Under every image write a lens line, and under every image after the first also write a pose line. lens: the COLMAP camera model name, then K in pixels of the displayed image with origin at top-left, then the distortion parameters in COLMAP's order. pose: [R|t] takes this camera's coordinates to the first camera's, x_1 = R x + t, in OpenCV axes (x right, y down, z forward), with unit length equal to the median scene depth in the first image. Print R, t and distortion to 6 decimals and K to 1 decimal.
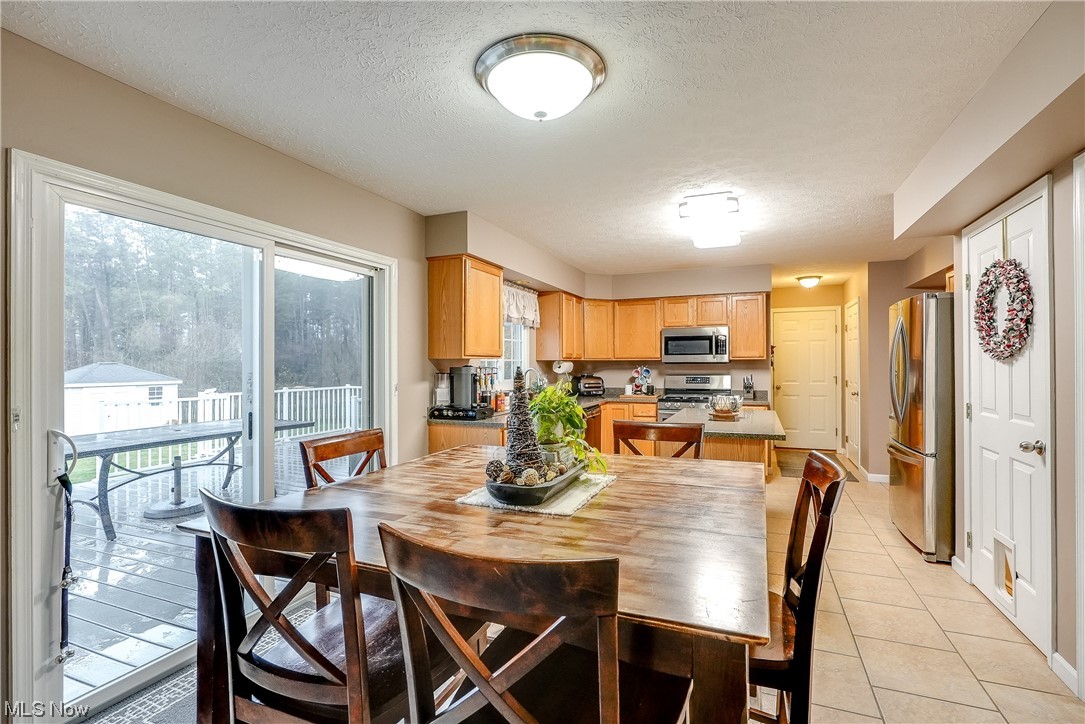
lens RADIAL K [[511.7, 0, 533.3], [0, 511.7, 358.2], [0, 0, 1]] dist [-0.001079, -0.000006]
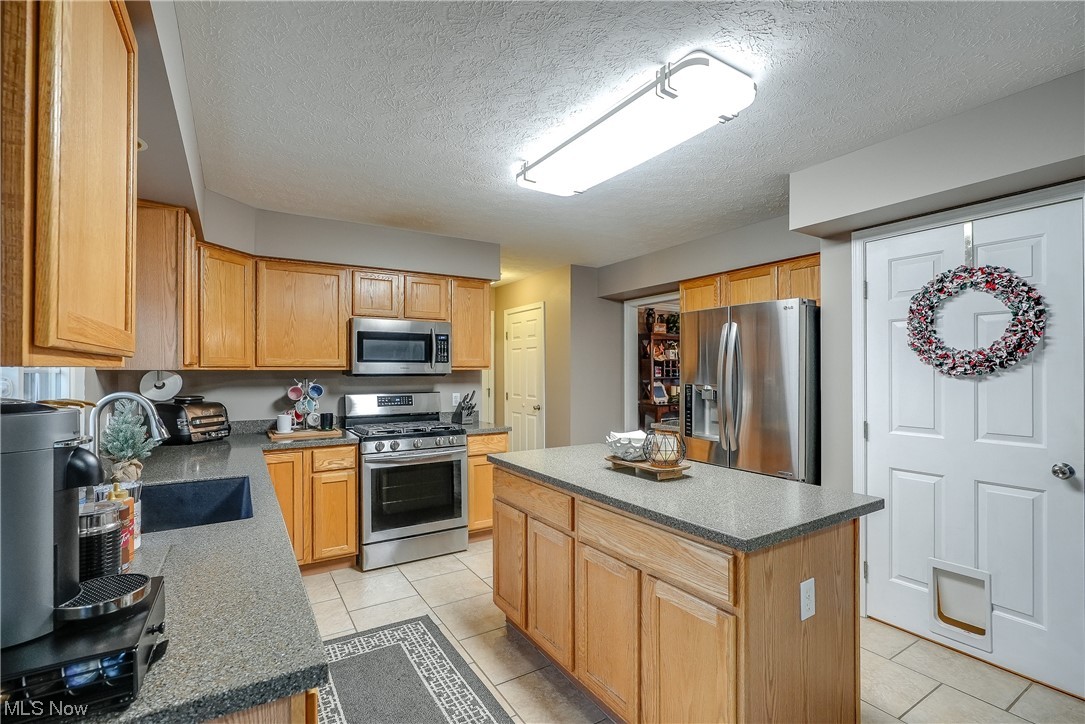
lens RADIAL K [[502.9, 0, 540.0], [0, 502.9, 367.5], [0, 0, 1]] dist [-0.003081, -0.000142]
pose [[0.563874, 0.005260, 0.825844, -0.111491], [-0.009337, 0.999956, 0.000006, -0.001534], [-0.825808, -0.007714, 0.563898, 0.483961]]
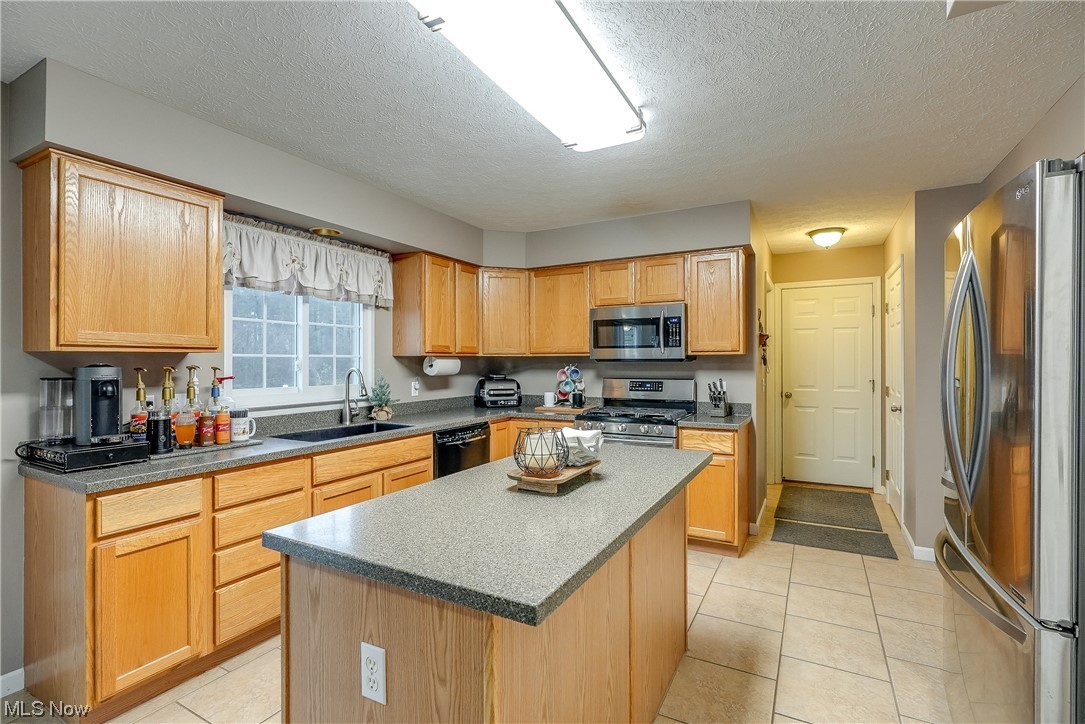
lens RADIAL K [[497.4, 0, 546.5], [0, 497.4, 356.8], [0, 0, 1]] dist [-0.004251, -0.000193]
pose [[0.995606, 0.000033, -0.093637, 0.254097], [0.000248, 0.999996, 0.002984, 0.003071], [0.093637, -0.002994, 0.995602, 0.346670]]
